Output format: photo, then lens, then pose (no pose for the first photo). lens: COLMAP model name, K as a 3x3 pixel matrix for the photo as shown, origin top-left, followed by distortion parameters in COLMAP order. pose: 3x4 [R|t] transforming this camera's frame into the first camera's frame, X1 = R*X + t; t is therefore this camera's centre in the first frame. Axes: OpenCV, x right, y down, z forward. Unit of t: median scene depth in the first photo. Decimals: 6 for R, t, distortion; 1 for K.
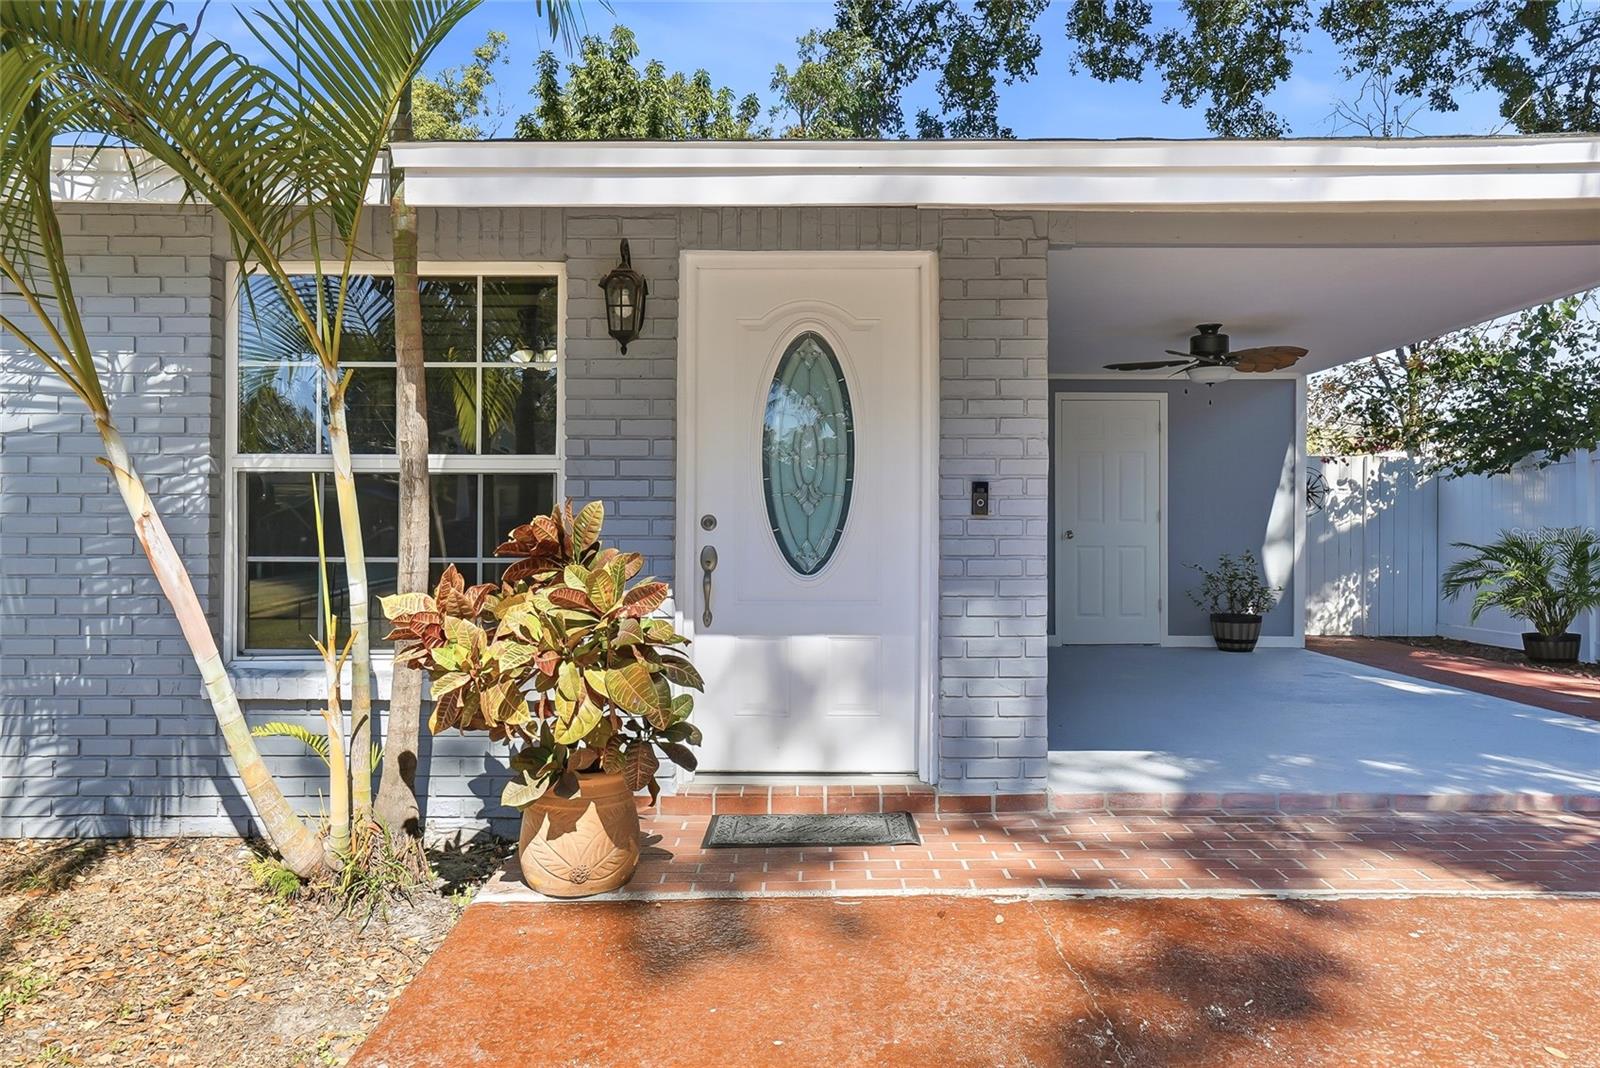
lens RADIAL K [[1077.5, 0, 796.1], [0, 1077.5, 541.9], [0, 0, 1]] dist [-0.001440, 0.020111]
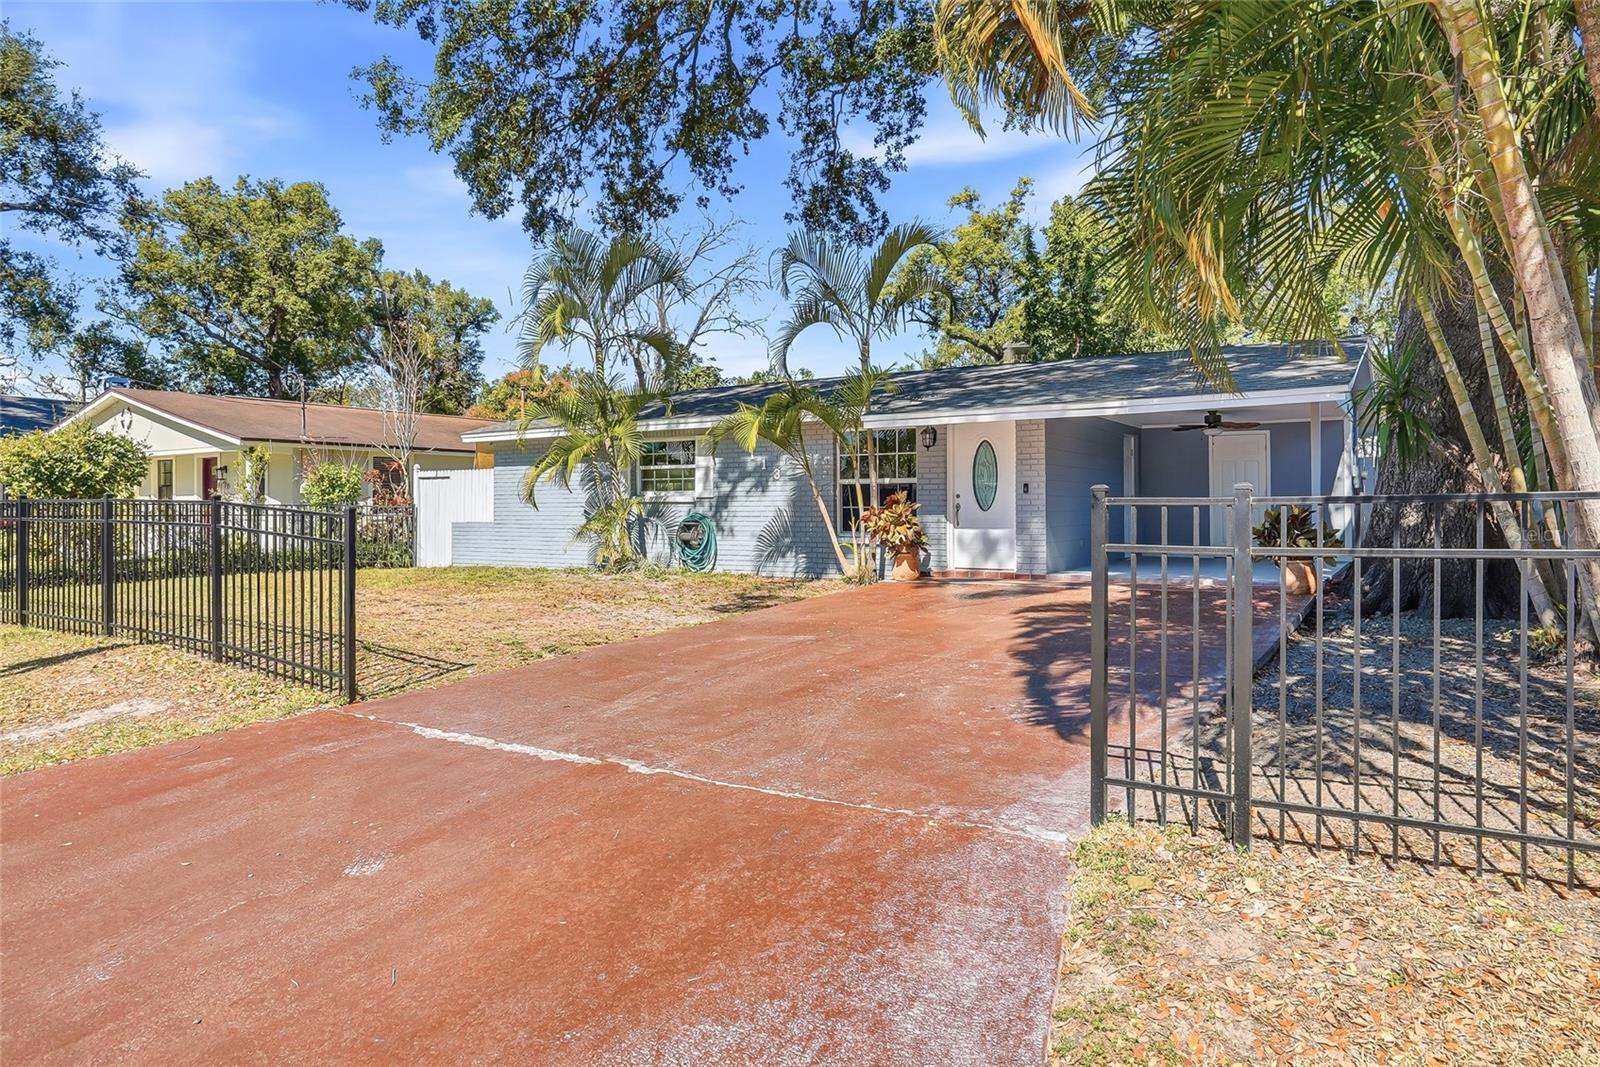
lens RADIAL K [[1019.3, 0, 800.0], [0, 1019.3, 533.5], [0, 0, 1]] dist [-0.002469, -0.000166]
pose [[0.846283, 0.008453, -0.532667, 0.621318], [-0.007145, 0.999964, 0.004517, 0.045382], [0.532686, -0.000016, 0.846313, -1.028678]]
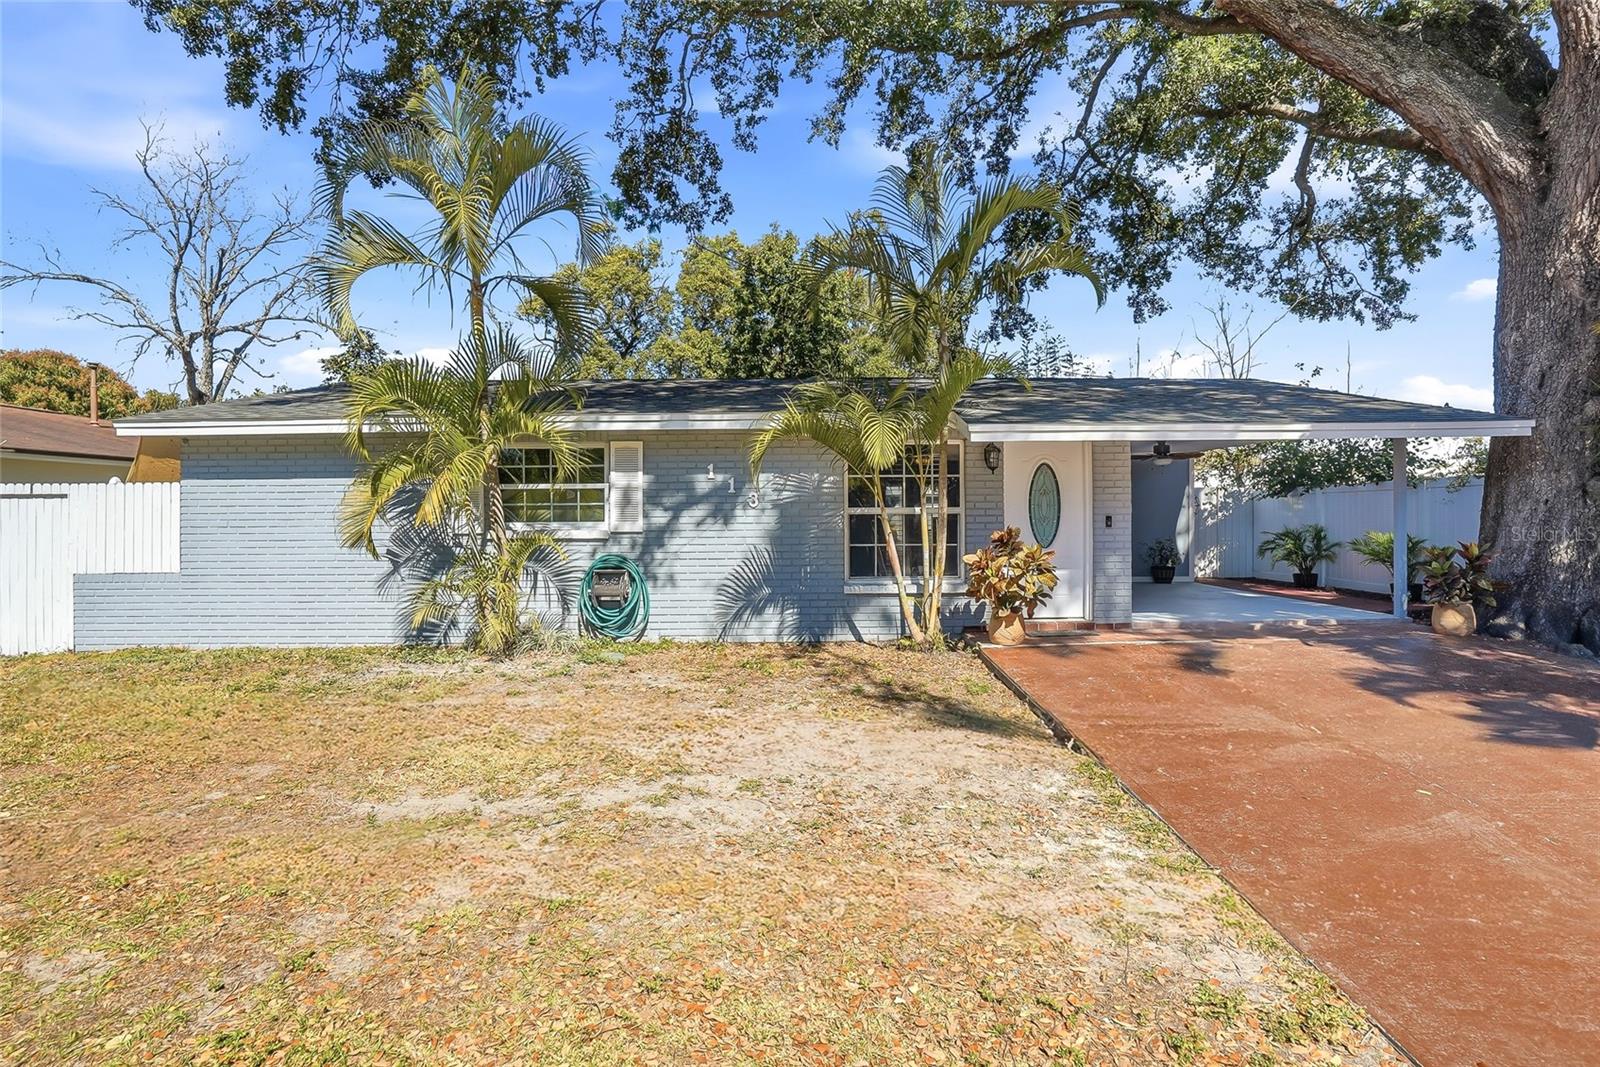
lens RADIAL K [[793.2, 0, 802.5], [0, 793.2, 525.8], [0, 0, 1]] dist [-0.033617, 0.001331]
pose [[0.999680, -0.008966, 0.023635, -0.337583], [0.009028, 0.999956, -0.002506, -0.015017], [-0.023611, 0.002719, 0.999718, -0.530995]]
